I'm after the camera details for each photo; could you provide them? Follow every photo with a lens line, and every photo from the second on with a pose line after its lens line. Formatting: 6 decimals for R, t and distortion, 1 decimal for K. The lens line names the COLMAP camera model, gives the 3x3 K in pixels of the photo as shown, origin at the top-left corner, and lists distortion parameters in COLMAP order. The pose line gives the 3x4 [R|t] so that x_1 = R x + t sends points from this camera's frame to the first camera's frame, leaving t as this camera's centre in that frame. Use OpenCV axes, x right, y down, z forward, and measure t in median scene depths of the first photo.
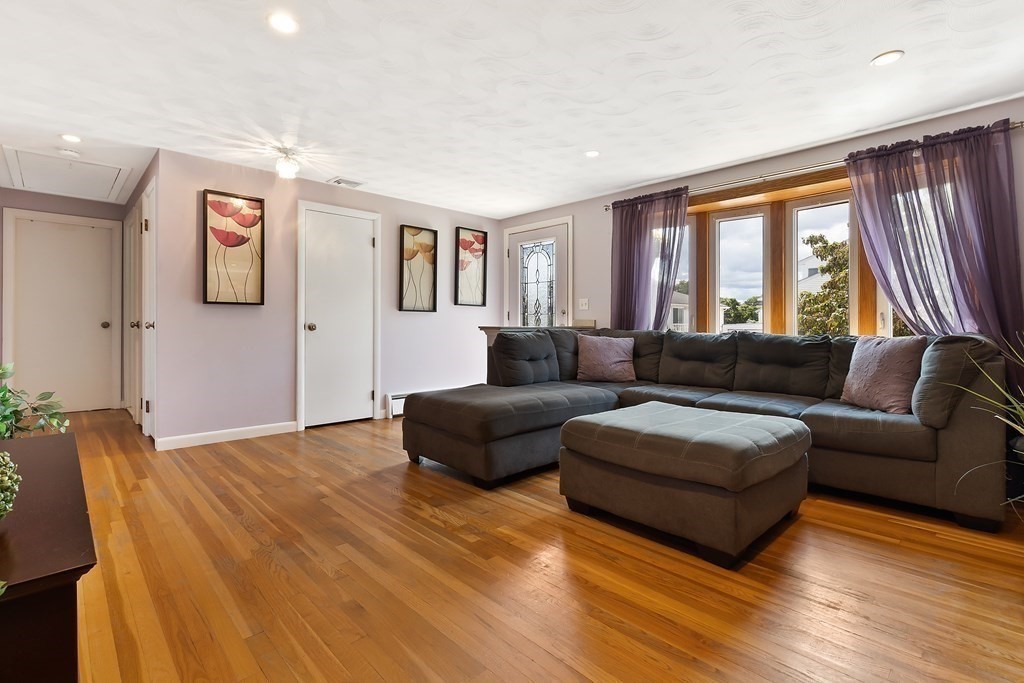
lens RADIAL K [[472.4, 0, 504.8], [0, 472.4, 324.3], [0, 0, 1]] dist [-0.004869, -0.000451]
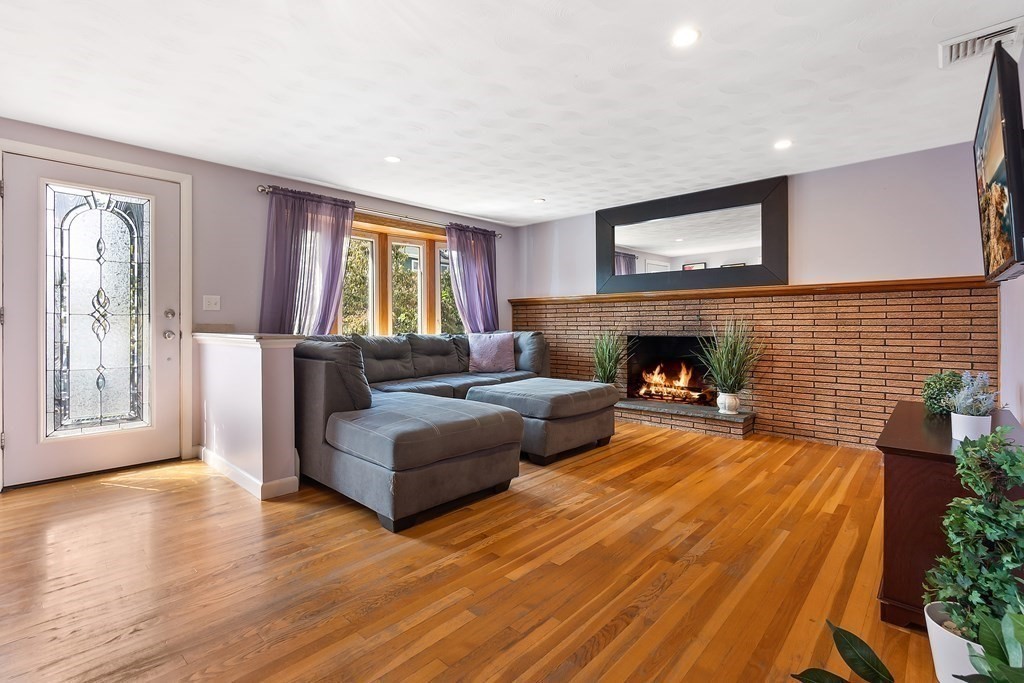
lens RADIAL K [[472.4, 0, 504.8], [0, 472.4, 324.3], [0, 0, 1]] dist [-0.004869, -0.000451]
pose [[-0.059379, -0.005147, 0.998222, -1.101162], [0.005348, 0.999971, 0.005474, -0.020440], [-0.998221, 0.005663, -0.059349, 1.087751]]
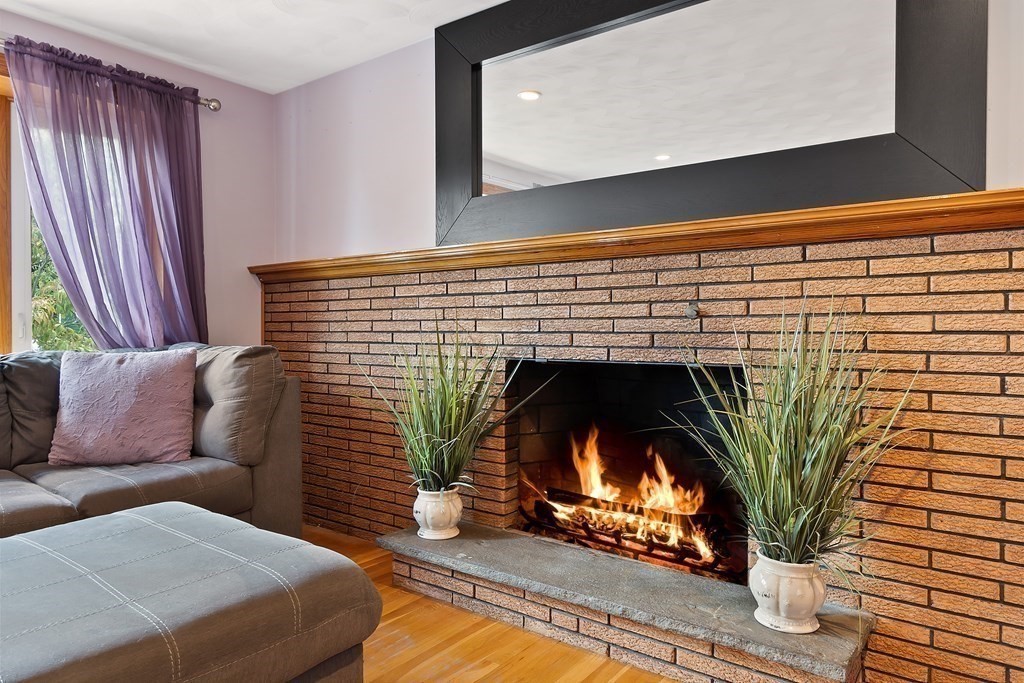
lens RADIAL K [[667.3, 0, 495.4], [0, 667.3, 339.3], [0, 0, 1]] dist [0.002810, 0.000967]
pose [[-0.146238, -0.014463, 0.989144, -0.203724], [-0.002570, 0.999895, 0.014240, -0.004942], [-0.989246, -0.000459, -0.146260, 0.644218]]
